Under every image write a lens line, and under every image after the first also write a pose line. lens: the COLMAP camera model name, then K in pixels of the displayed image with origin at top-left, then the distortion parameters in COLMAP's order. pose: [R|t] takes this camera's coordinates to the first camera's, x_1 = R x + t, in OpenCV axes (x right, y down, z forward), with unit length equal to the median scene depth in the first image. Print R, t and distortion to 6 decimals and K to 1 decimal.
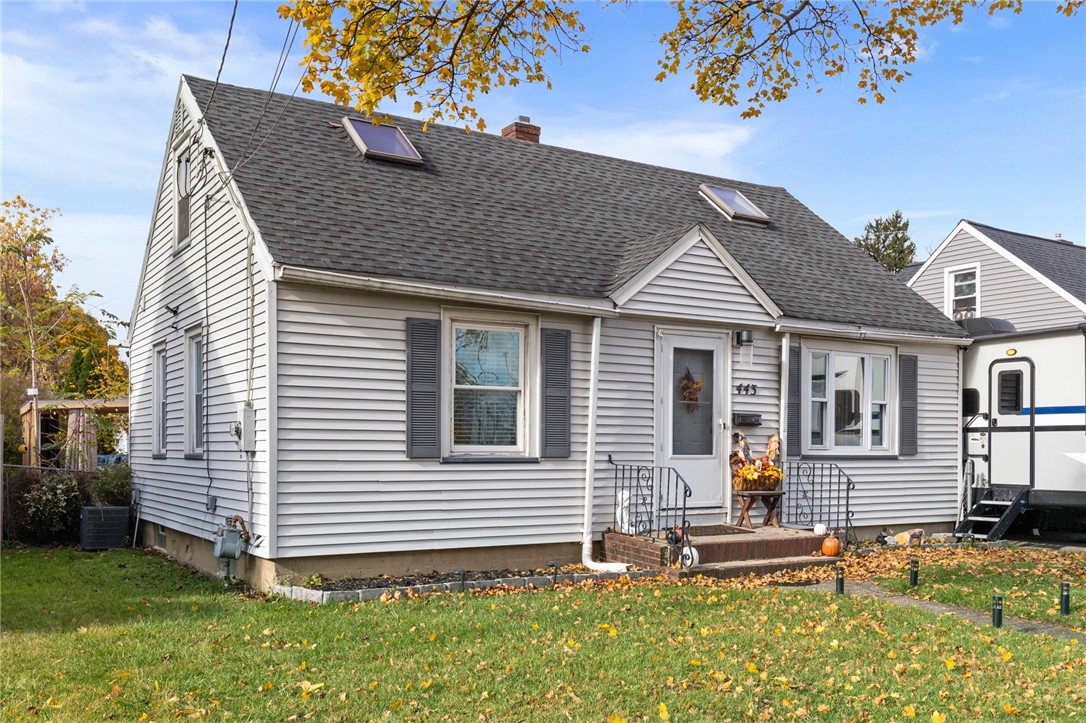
lens RADIAL K [[896.9, 0, 543.0], [0, 896.9, 361.5], [0, 0, 1]] dist [0.006594, 0.002452]
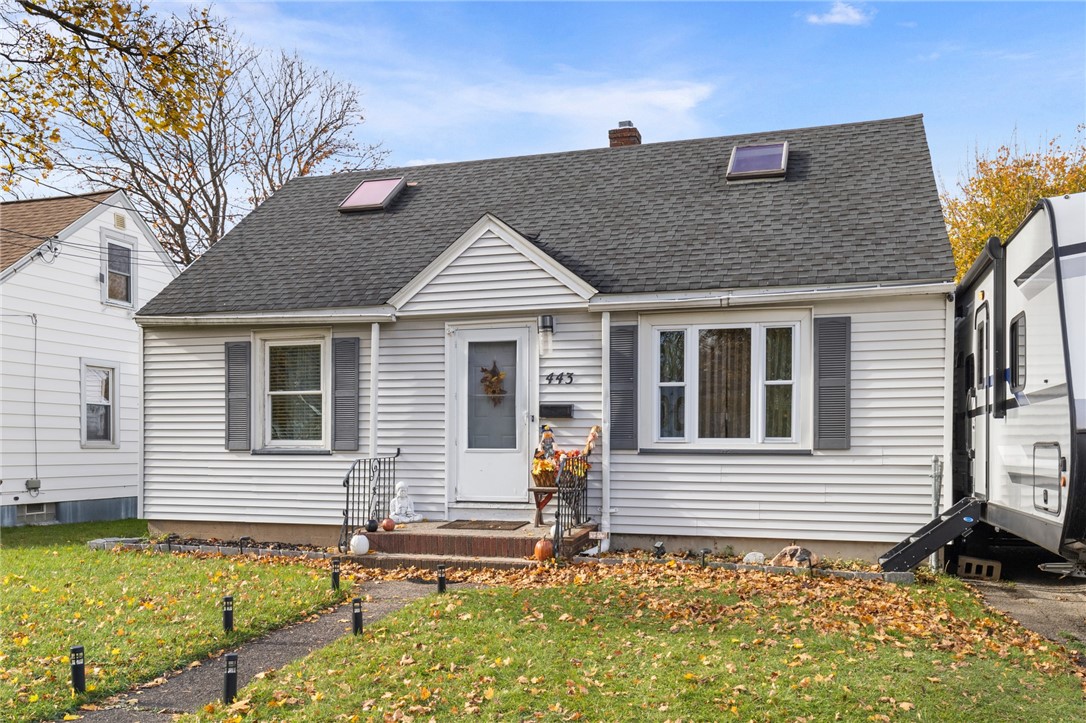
lens RADIAL K [[830.4, 0, 585.2], [0, 830.4, 364.1], [0, 0, 1]] dist [0.005494, 0.003304]
pose [[0.709998, -0.072099, -0.700503, 0.876519], [0.068471, 0.997100, -0.033228, 0.048241], [0.700867, -0.024372, 0.712876, 0.415988]]
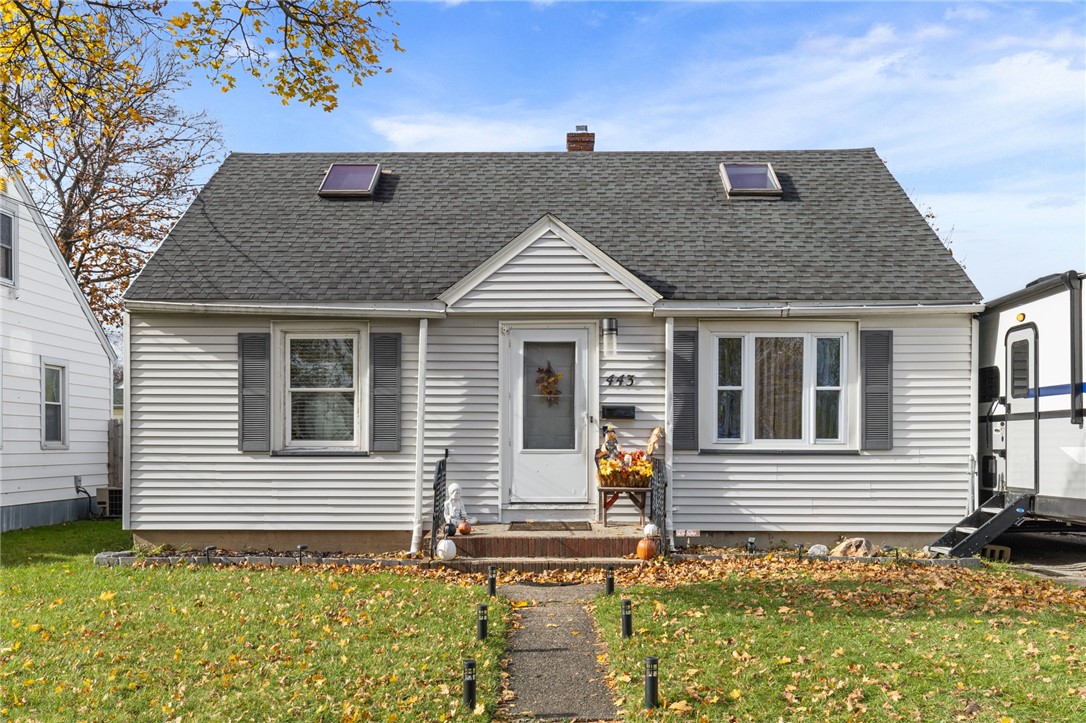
lens RADIAL K [[830.4, 0, 585.2], [0, 830.4, 364.1], [0, 0, 1]] dist [0.005494, 0.003304]
pose [[0.866177, -0.051055, -0.497122, 0.651606], [0.050152, 0.998626, -0.015176, 0.026070], [0.497214, -0.011787, 0.867548, 0.225357]]
